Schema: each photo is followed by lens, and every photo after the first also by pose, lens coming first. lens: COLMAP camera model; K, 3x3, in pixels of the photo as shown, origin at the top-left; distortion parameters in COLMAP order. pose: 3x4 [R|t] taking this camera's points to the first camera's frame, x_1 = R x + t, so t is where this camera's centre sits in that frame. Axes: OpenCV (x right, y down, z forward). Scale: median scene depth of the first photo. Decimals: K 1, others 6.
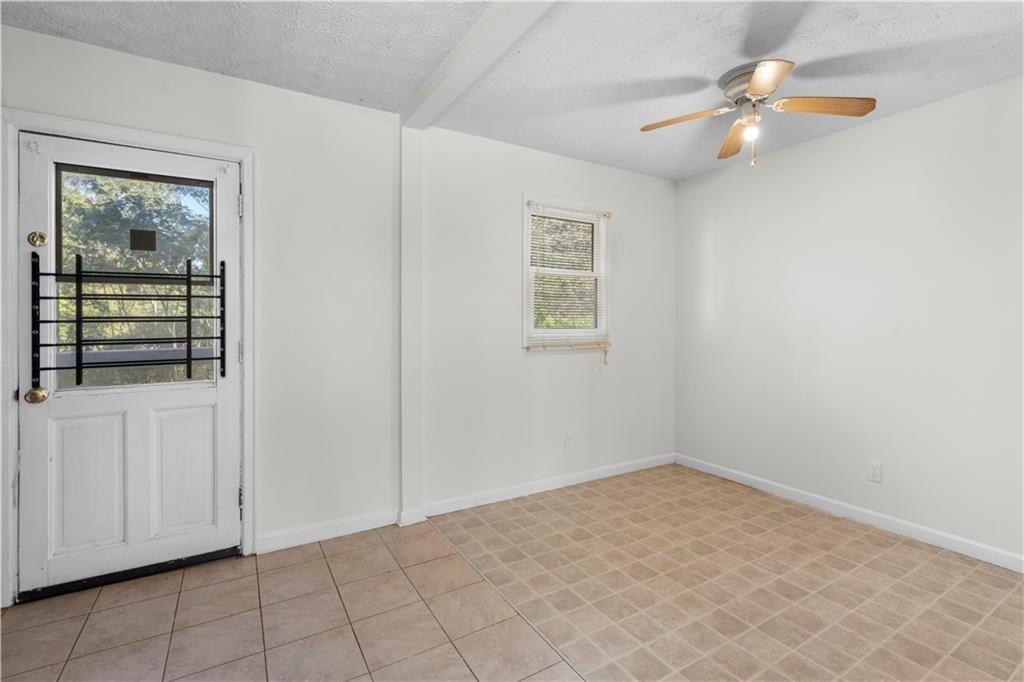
lens RADIAL K [[467.2, 0, 521.7], [0, 467.2, 320.1], [0, 0, 1]] dist [-0.003007, 0.000547]
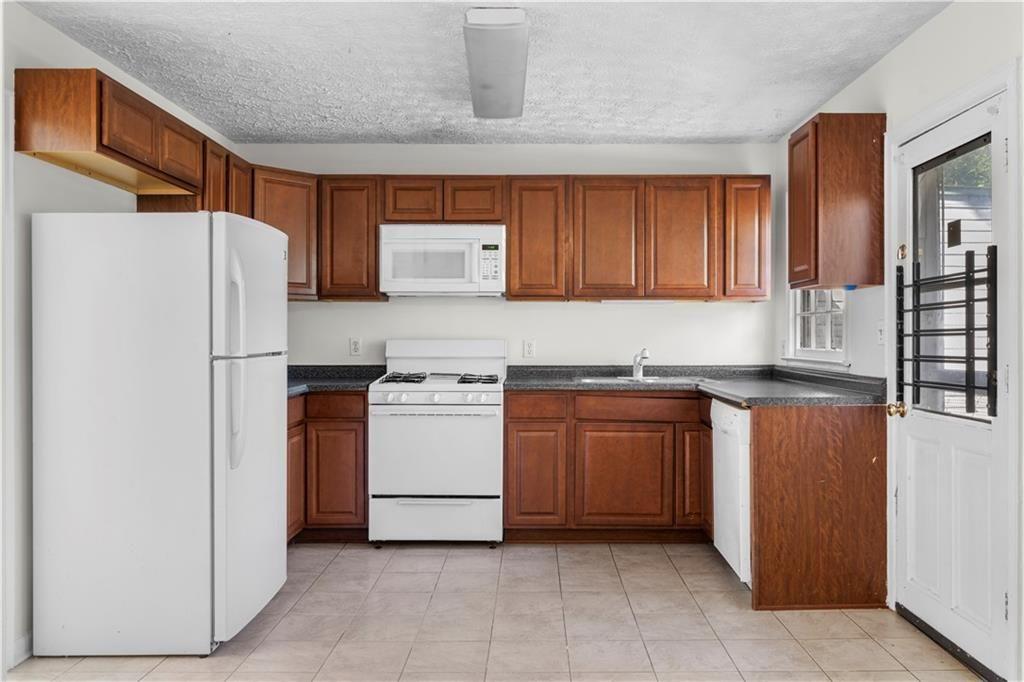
lens RADIAL K [[801.6, 0, 530.4], [0, 801.6, 339.6], [0, 0, 1]] dist [0.004609, 0.005155]
pose [[-0.519504, 0.003176, -0.854462, 0.750819], [0.000479, 0.999994, 0.003425, 0.005706], [0.854468, 0.001370, -0.519503, 1.102365]]
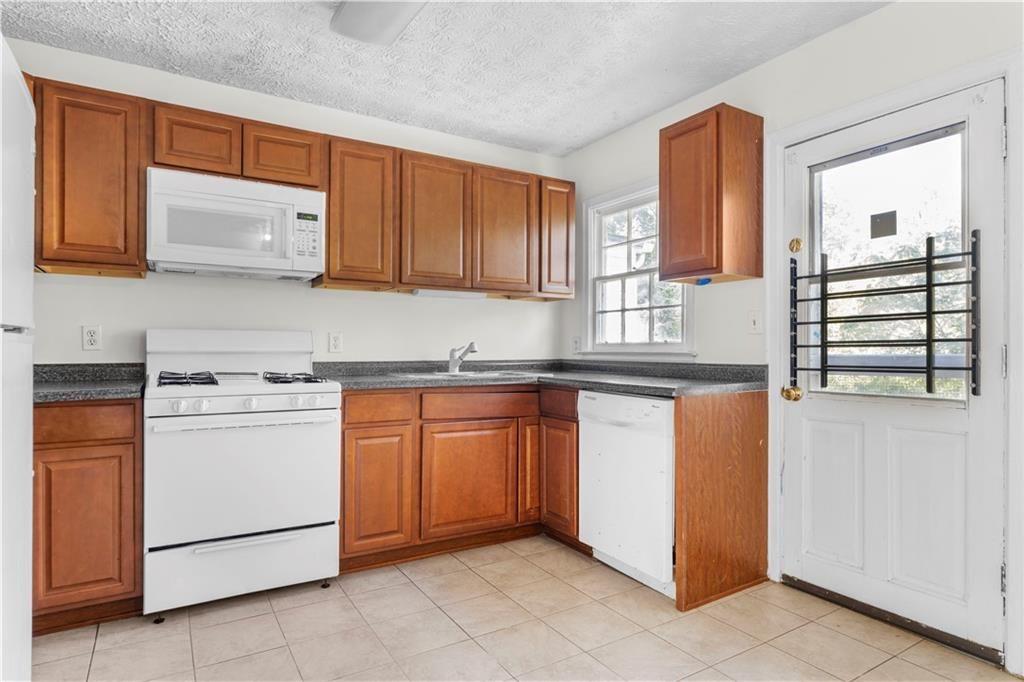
lens RADIAL K [[577.6, 0, 512.0], [0, 577.6, 352.1], [0, 0, 1]] dist [0.001758, 0.000495]
pose [[0.008871, 0.004396, -0.999951, 0.235022], [-0.001840, 0.999989, 0.004380, 0.057164], [0.999959, 0.001801, 0.008879, 0.318465]]
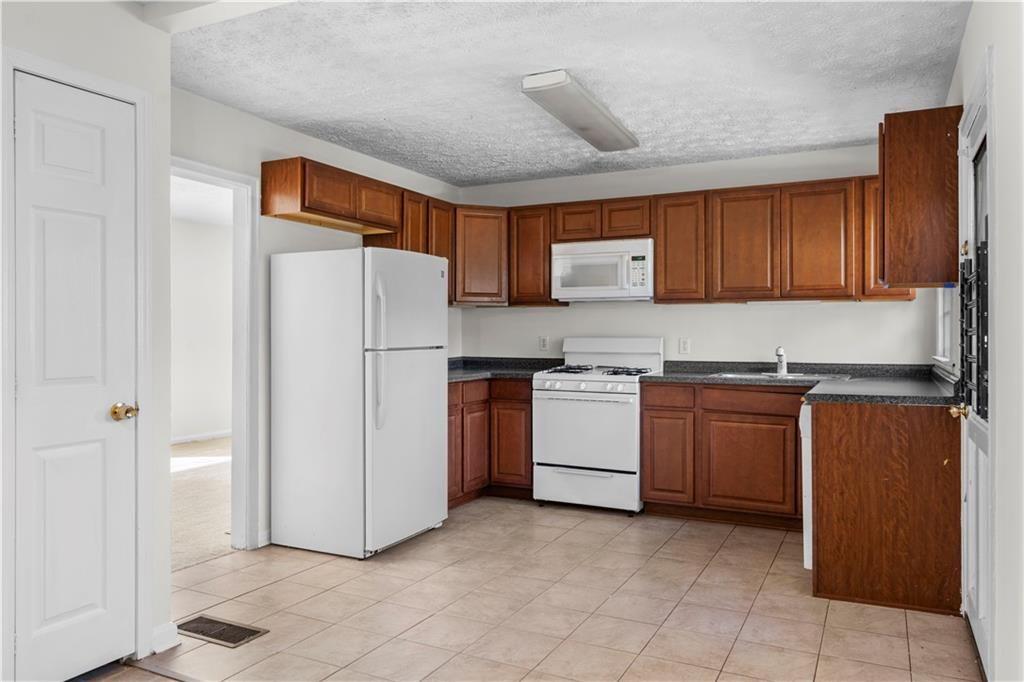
lens RADIAL K [[724.9, 0, 516.1], [0, 724.9, 333.6], [0, 0, 1]] dist [0.005327, 0.003925]
pose [[-0.847949, -0.001593, -0.530076, 0.483524], [-0.000462, 0.999997, -0.002267, 0.005214], [0.530078, -0.001678, -0.847947, 1.615042]]
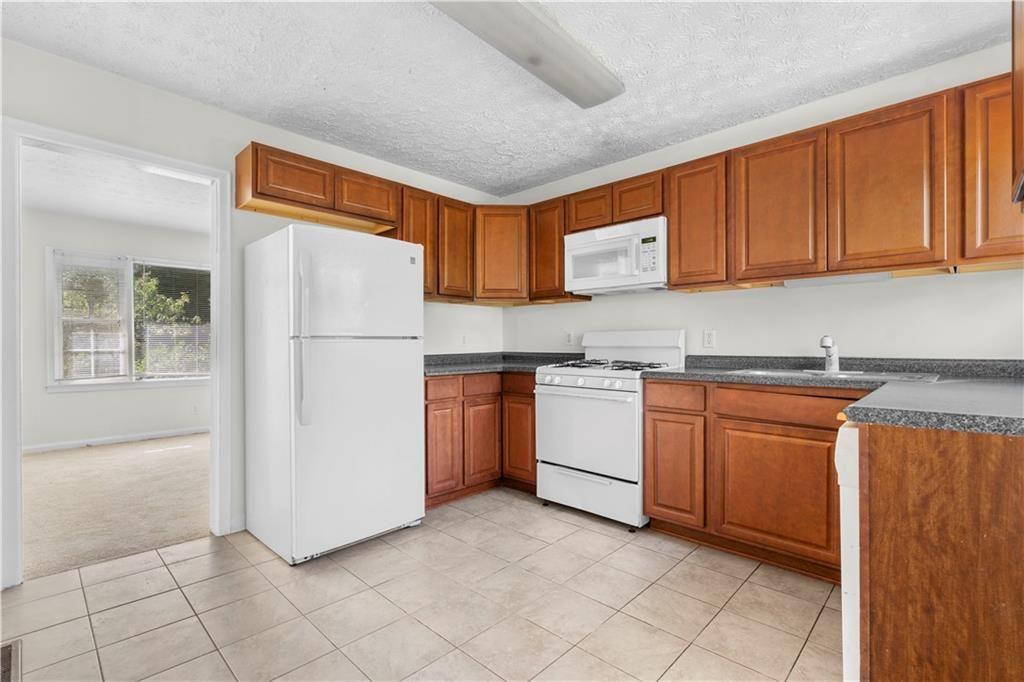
lens RADIAL K [[467.2, 0, 511.2], [0, 467.2, 345.4], [0, 0, 1]] dist [-0.003007, 0.000547]
pose [[-0.966060, 0.001440, -0.258314, -0.343416], [0.001063, 0.999998, 0.001600, 0.057248], [0.258316, 0.001271, -0.966060, 1.051795]]
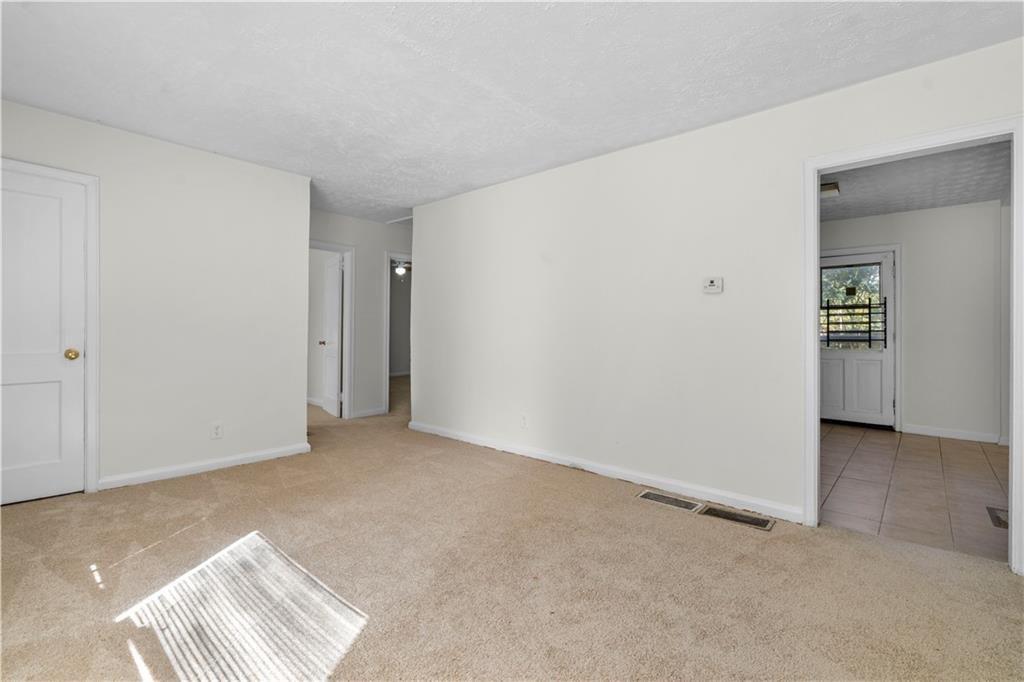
lens RADIAL K [[467.2, 0, 505.9], [0, 467.2, 326.4], [0, 0, 1]] dist [-0.003007, 0.000547]
pose [[0.307066, -0.008507, -0.951650, 1.005447], [-0.011575, 0.999853, -0.012673, 0.069348], [0.951618, 0.014907, 0.306923, -1.534870]]
